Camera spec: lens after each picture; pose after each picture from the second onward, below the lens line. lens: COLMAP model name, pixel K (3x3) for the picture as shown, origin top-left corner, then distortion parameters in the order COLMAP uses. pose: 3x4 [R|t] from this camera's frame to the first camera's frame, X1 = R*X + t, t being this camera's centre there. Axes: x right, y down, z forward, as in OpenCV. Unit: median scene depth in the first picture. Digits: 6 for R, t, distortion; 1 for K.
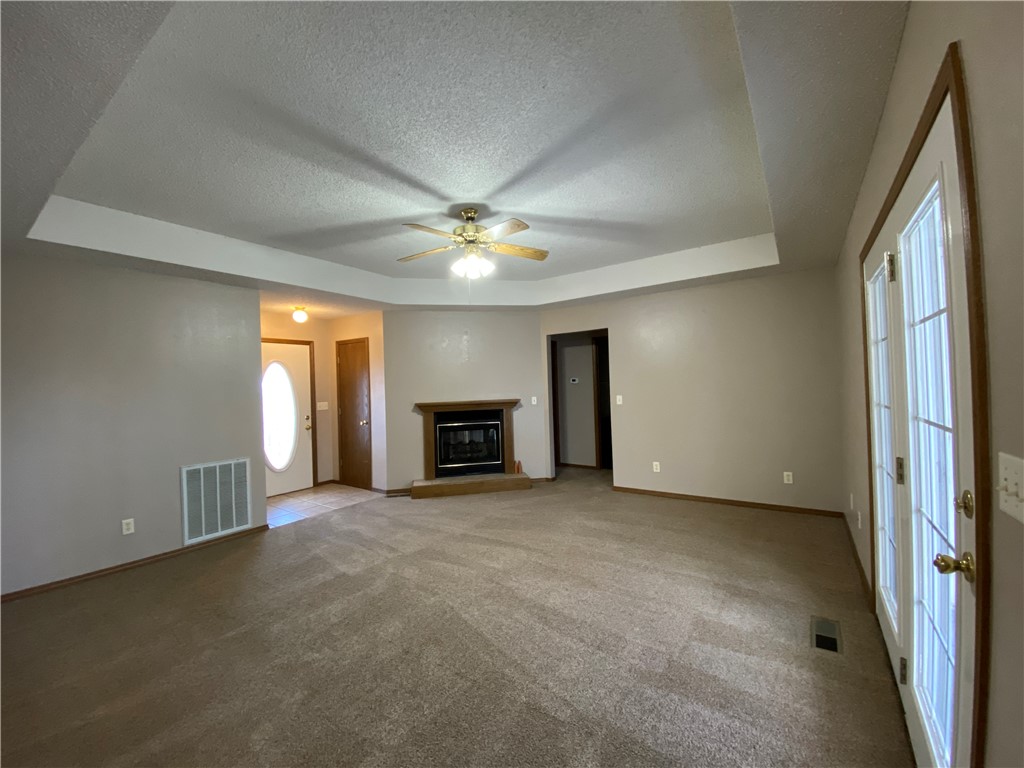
lens RADIAL K [[415.7, 0, 509.7], [0, 415.7, 385.4], [0, 0, 1]] dist [-0.015327, -0.006960]
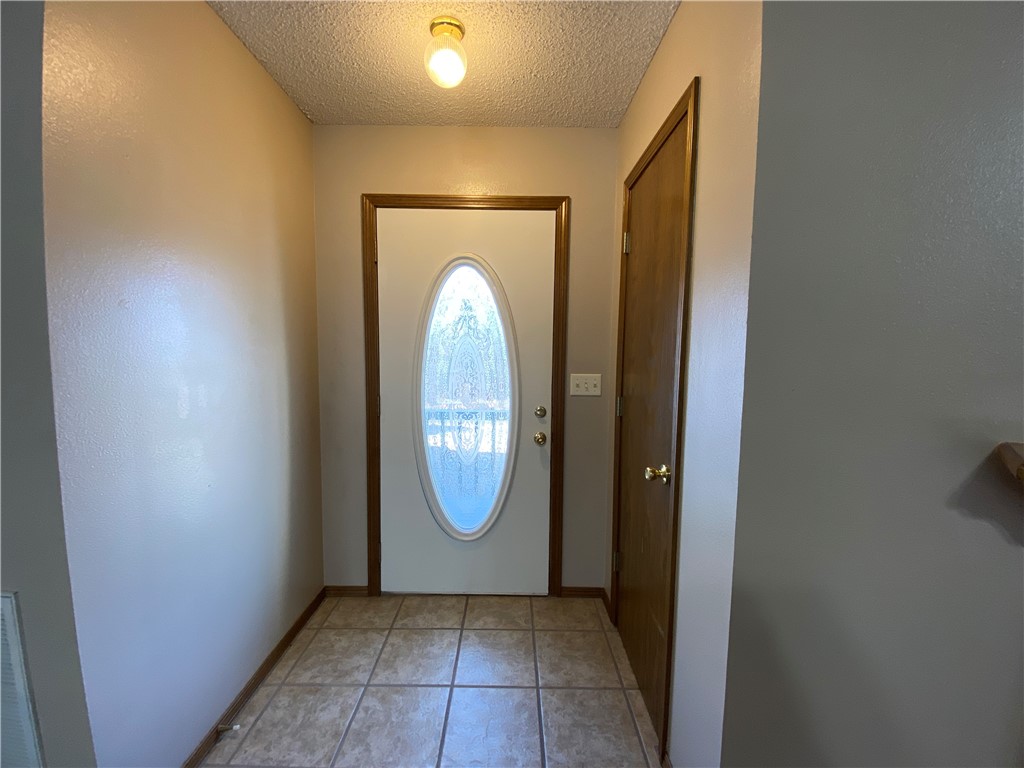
lens RADIAL K [[415.7, 0, 513.7], [0, 415.7, 388.9], [0, 0, 1]] dist [-0.015327, -0.006960]
pose [[0.572109, 0.108234, -0.813005, -0.201096], [-0.022910, 0.992977, 0.116072, 0.014432], [0.819858, -0.047780, 0.570570, 0.762244]]
